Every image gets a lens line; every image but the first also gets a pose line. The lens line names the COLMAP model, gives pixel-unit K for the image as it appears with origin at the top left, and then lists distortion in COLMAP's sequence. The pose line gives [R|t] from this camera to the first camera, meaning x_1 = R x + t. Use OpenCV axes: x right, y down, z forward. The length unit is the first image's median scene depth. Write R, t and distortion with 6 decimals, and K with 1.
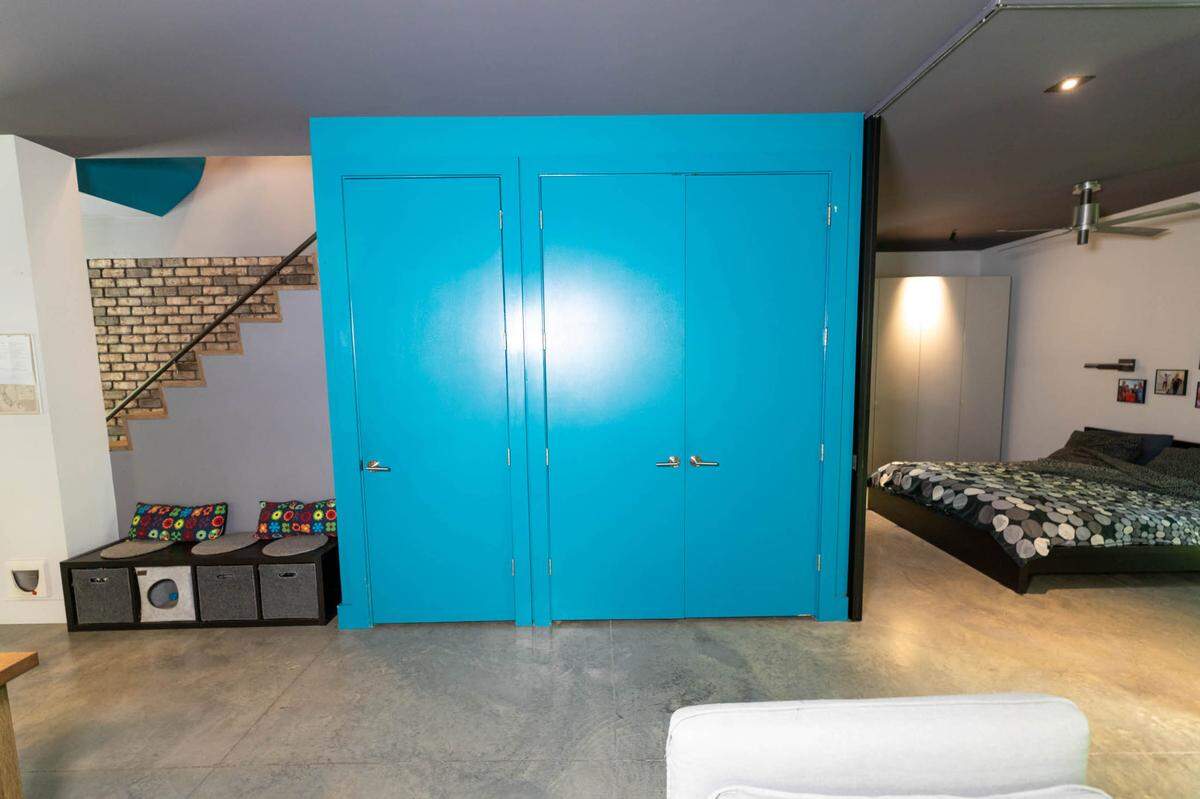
lens RADIAL K [[475.4, 0, 598.1], [0, 475.4, 401.5], [0, 0, 1]] dist [0.001932, -0.000209]
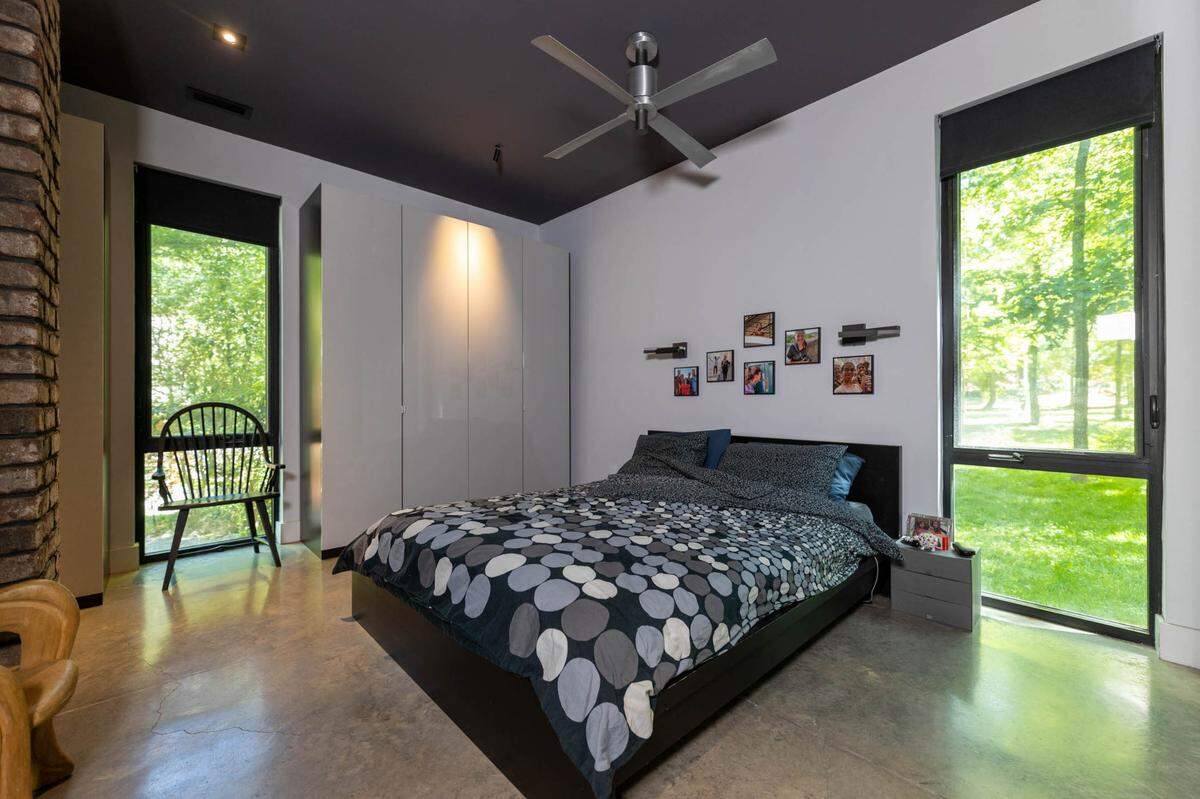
lens RADIAL K [[475.4, 0, 603.5], [0, 475.4, 406.9], [0, 0, 1]] dist [0.001932, -0.000209]
pose [[0.727441, 0.009848, 0.686100, 0.608046], [0.053496, 0.996040, -0.071015, 0.093525], [-0.684082, 0.088363, 0.724033, 0.676478]]
